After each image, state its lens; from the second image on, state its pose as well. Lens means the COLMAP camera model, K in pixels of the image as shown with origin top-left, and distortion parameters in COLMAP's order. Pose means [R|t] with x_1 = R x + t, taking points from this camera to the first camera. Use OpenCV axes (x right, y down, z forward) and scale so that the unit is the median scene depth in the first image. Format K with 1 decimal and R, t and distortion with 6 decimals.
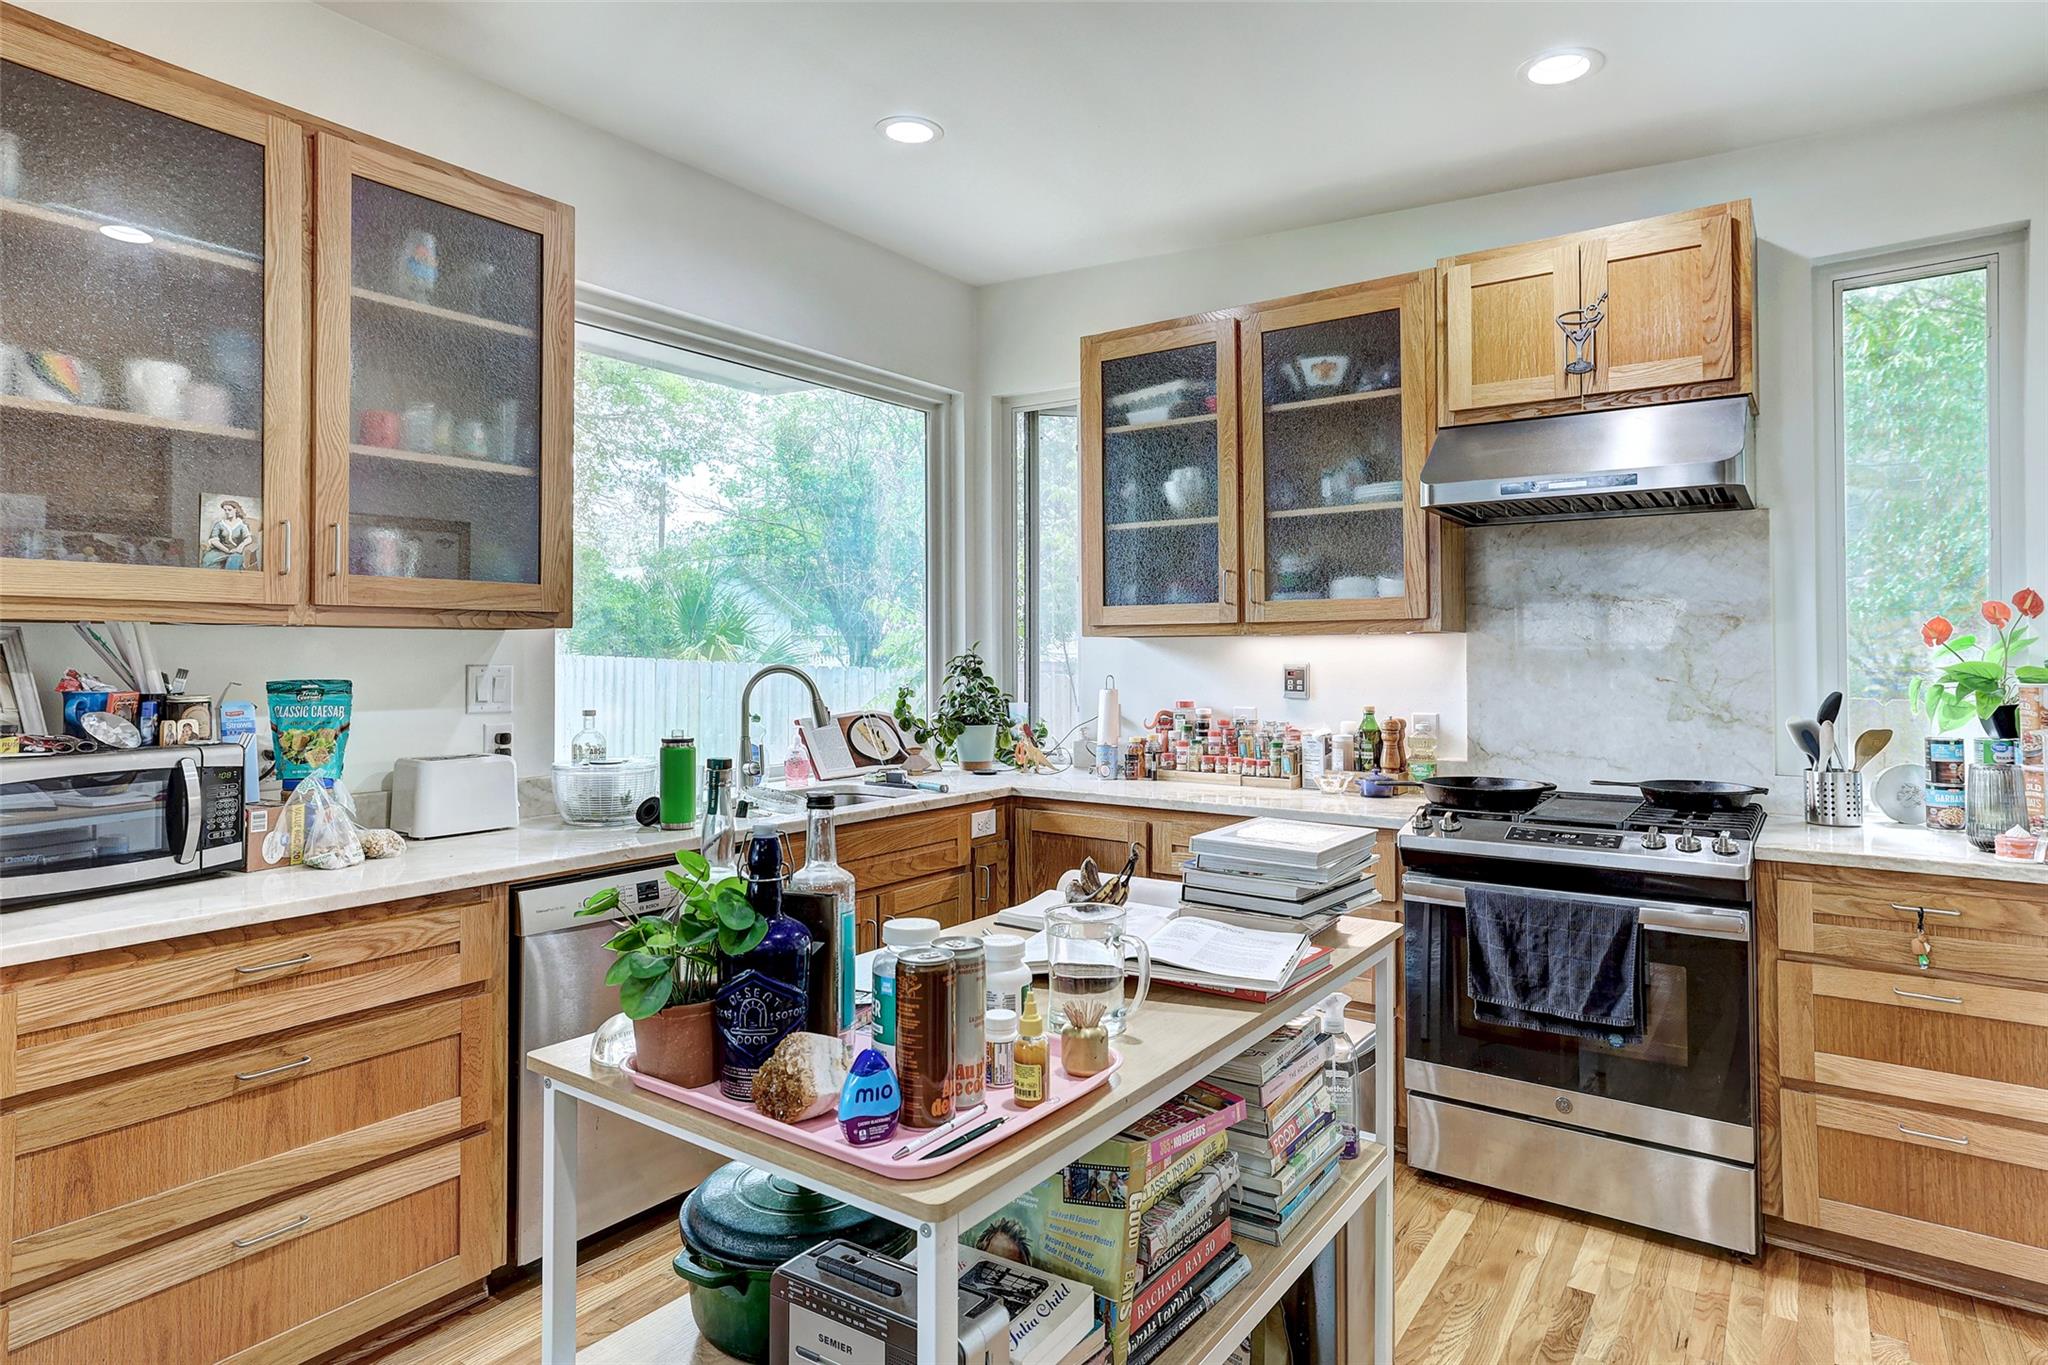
lens RADIAL K [[1199.6, 0, 990.4], [0, 1199.6, 640.2], [0, 0, 1]] dist [-0.008246, 0.003583]
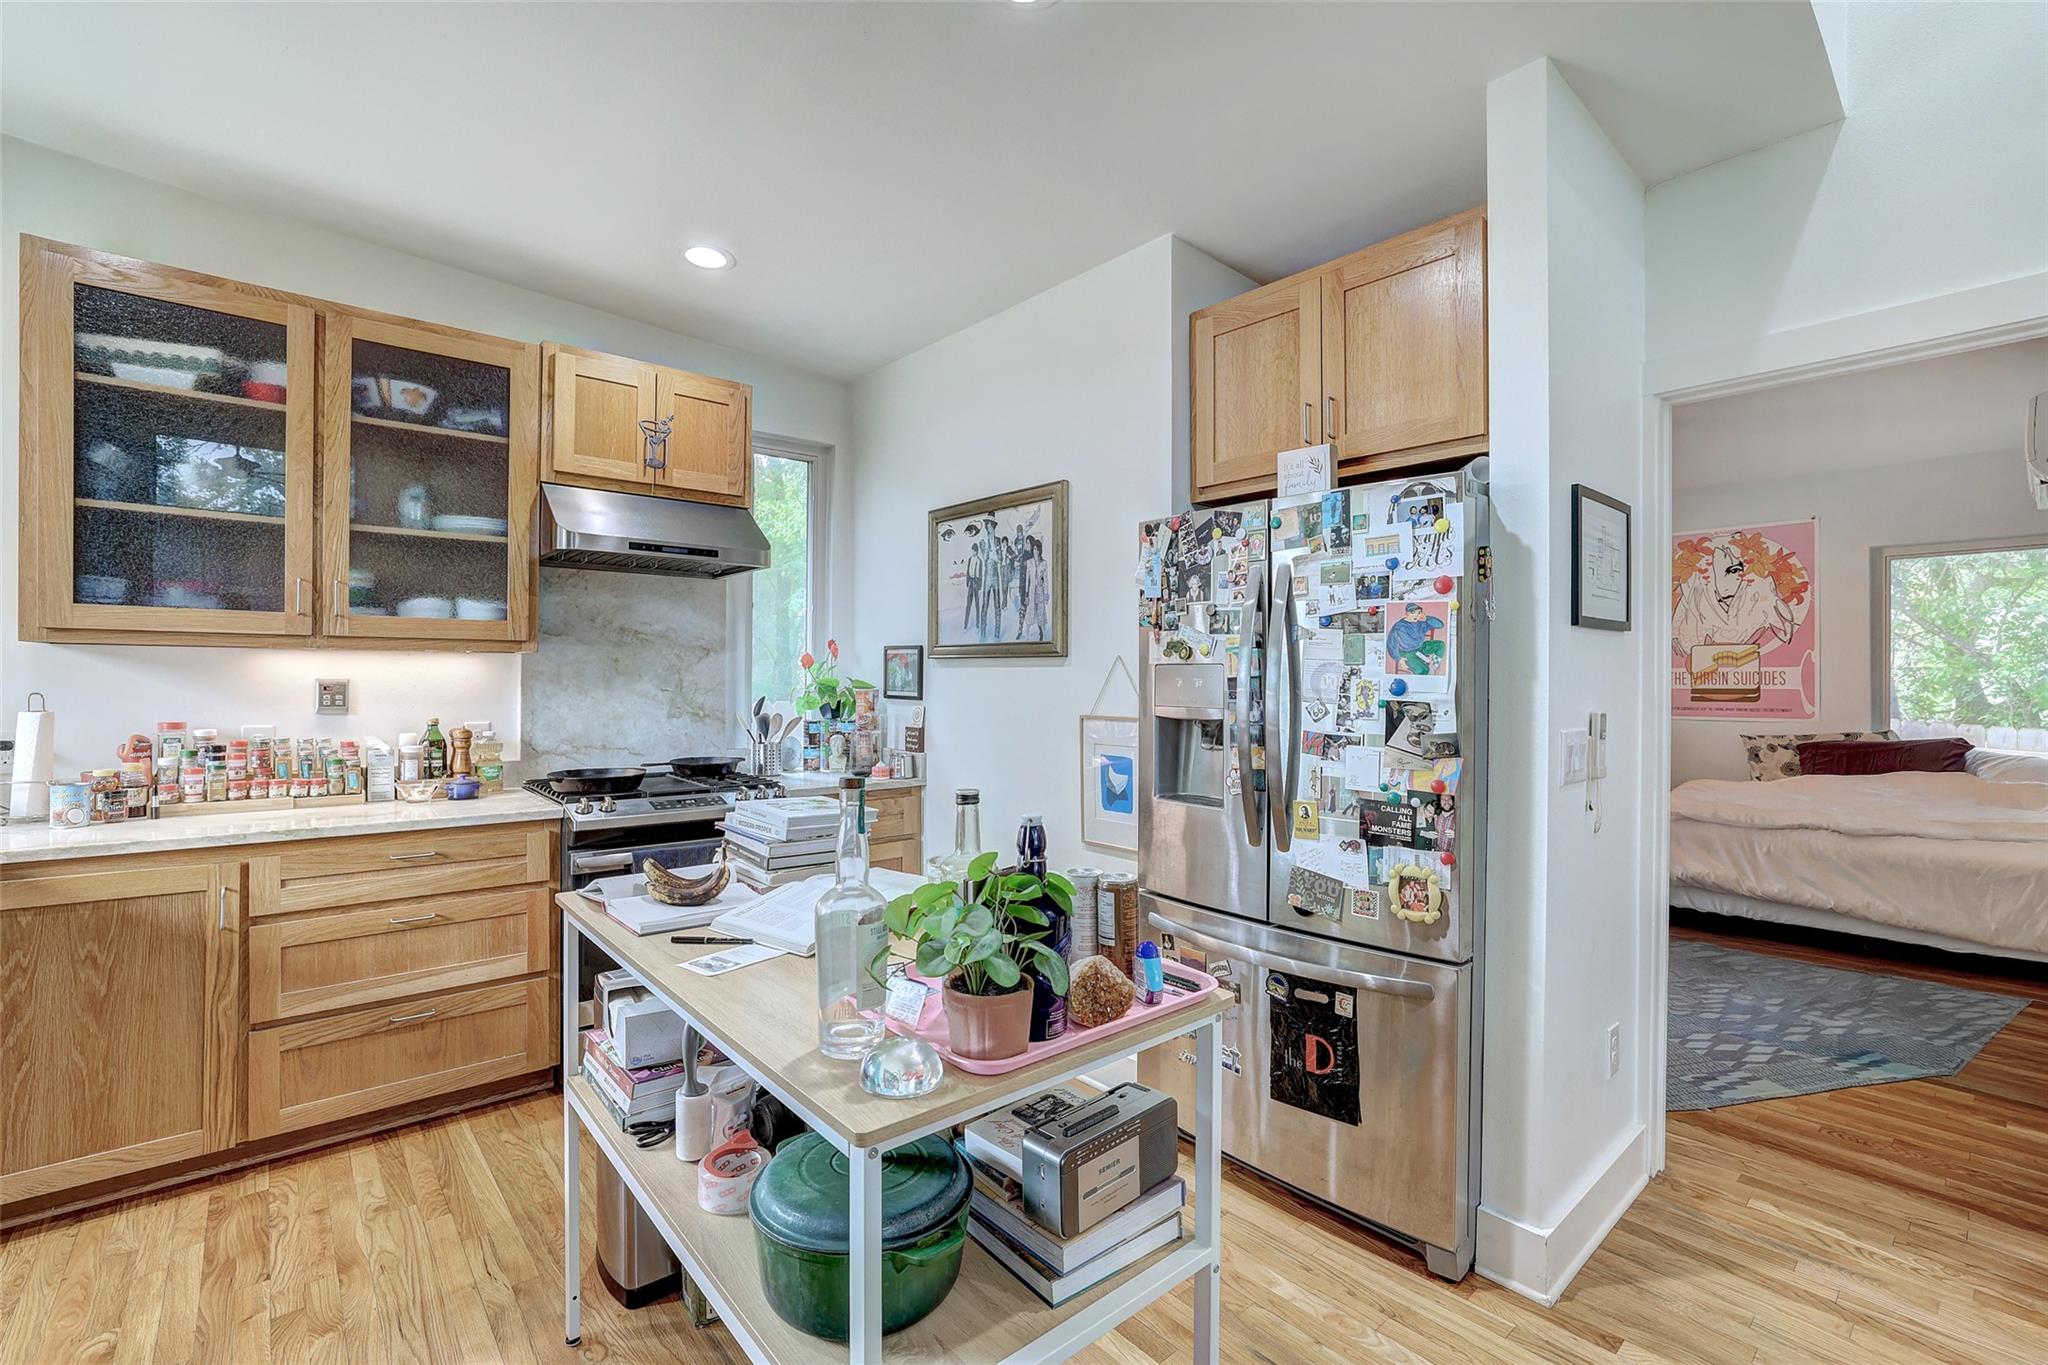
lens RADIAL K [[897.2, 0, 1002.4], [0, 897.2, 677.2], [0, 0, 1]] dist [-0.016526, 0.003273]
pose [[0.232145, -0.000100, 0.972681, -0.365178], [-0.023940, 0.999696, 0.005816, 0.001304], [-0.972386, -0.024636, 0.232073, 0.327832]]
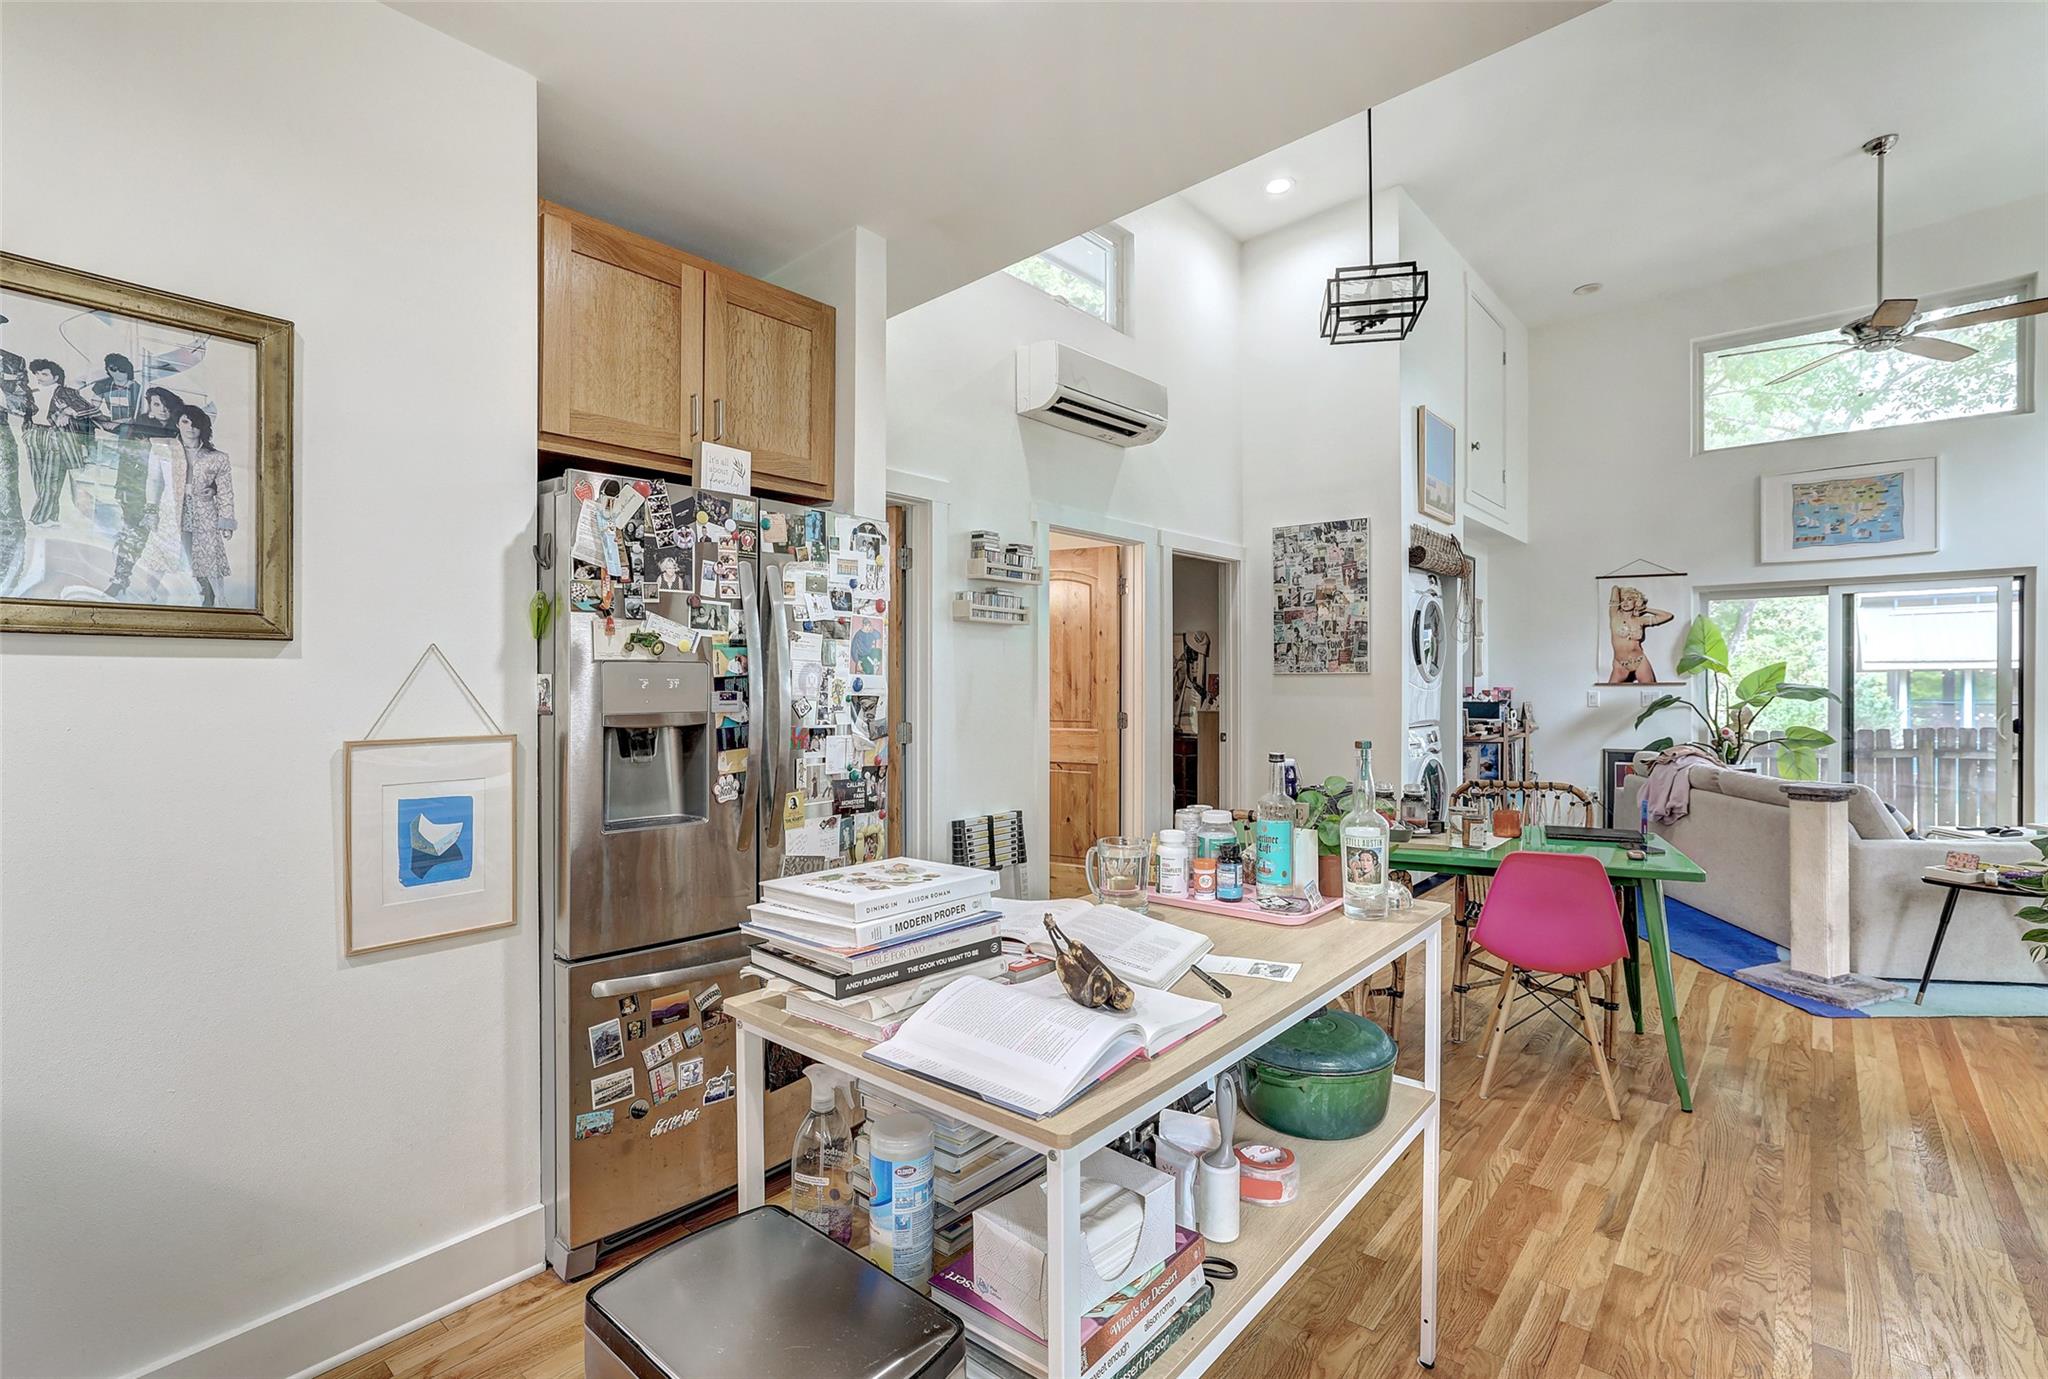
lens RADIAL K [[969.8, 0, 1018.8], [0, 969.8, 680.5], [0, 0, 1]] dist [-0.004139, 0.004357]
pose [[-0.997628, 0.001679, 0.068818, 0.100736], [0.000297, 0.999798, -0.020090, 0.018273], [-0.068837, -0.020022, -0.997427, 1.013703]]
